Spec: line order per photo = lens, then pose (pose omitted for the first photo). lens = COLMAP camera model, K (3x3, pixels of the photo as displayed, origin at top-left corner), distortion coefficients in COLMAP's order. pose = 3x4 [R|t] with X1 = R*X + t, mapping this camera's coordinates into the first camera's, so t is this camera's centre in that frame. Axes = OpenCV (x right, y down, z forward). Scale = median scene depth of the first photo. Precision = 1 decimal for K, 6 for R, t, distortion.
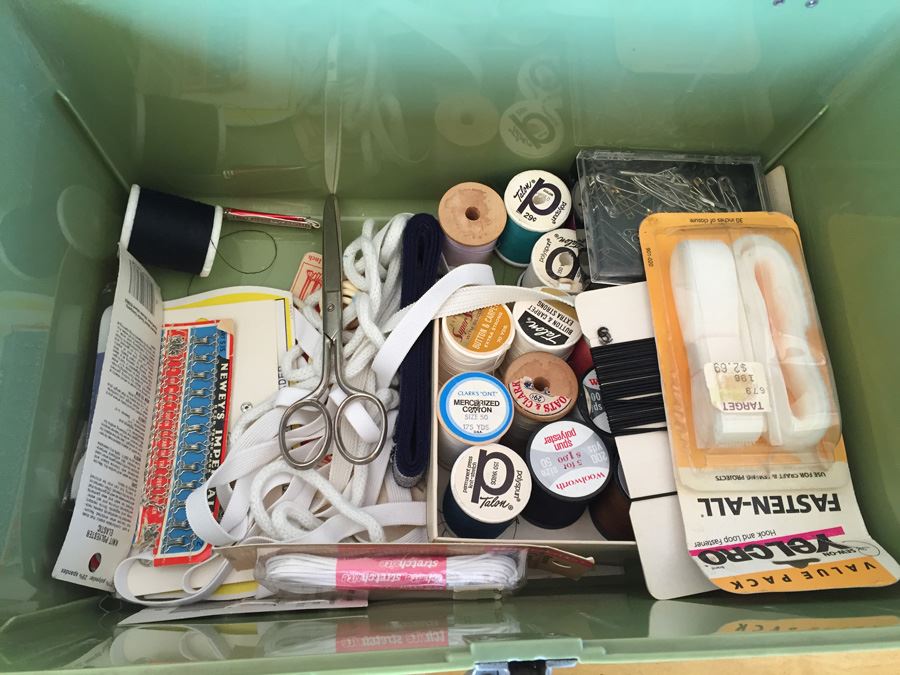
lens RADIAL K [[786.0, 0, 436.0], [0, 786.0, 341.1], [0, 0, 1]] dist [0.097808, -0.163573]
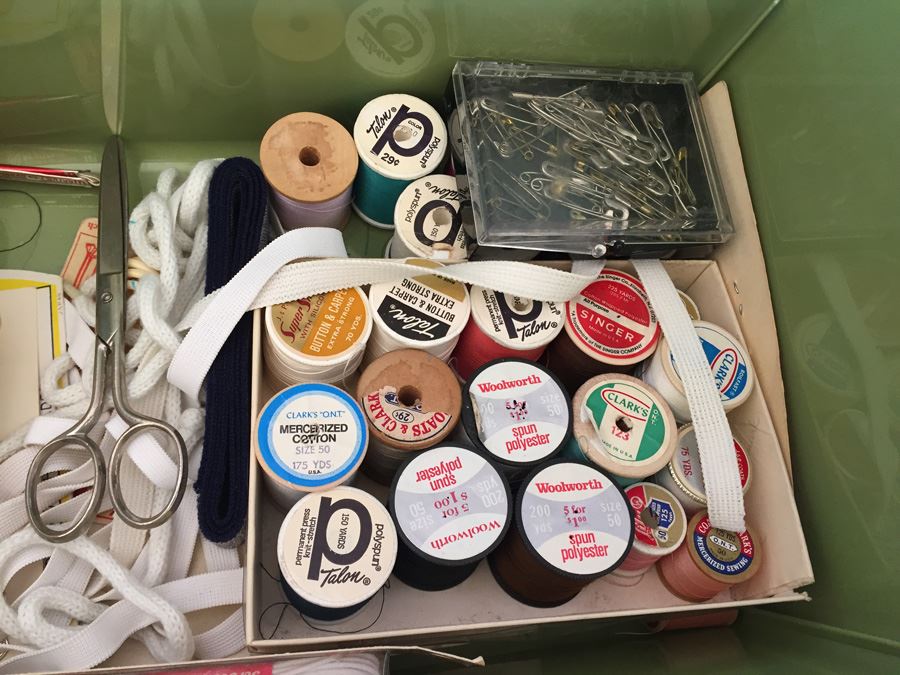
lens RADIAL K [[786.0, 0, 436.0], [0, 786.0, 341.1], [0, 0, 1]] dist [0.097808, -0.163573]
pose [[0.995333, -0.046972, 0.084298, 0.094708], [0.043754, 0.998256, 0.039618, -0.019462], [-0.086011, -0.035744, 0.995653, 0.283558]]
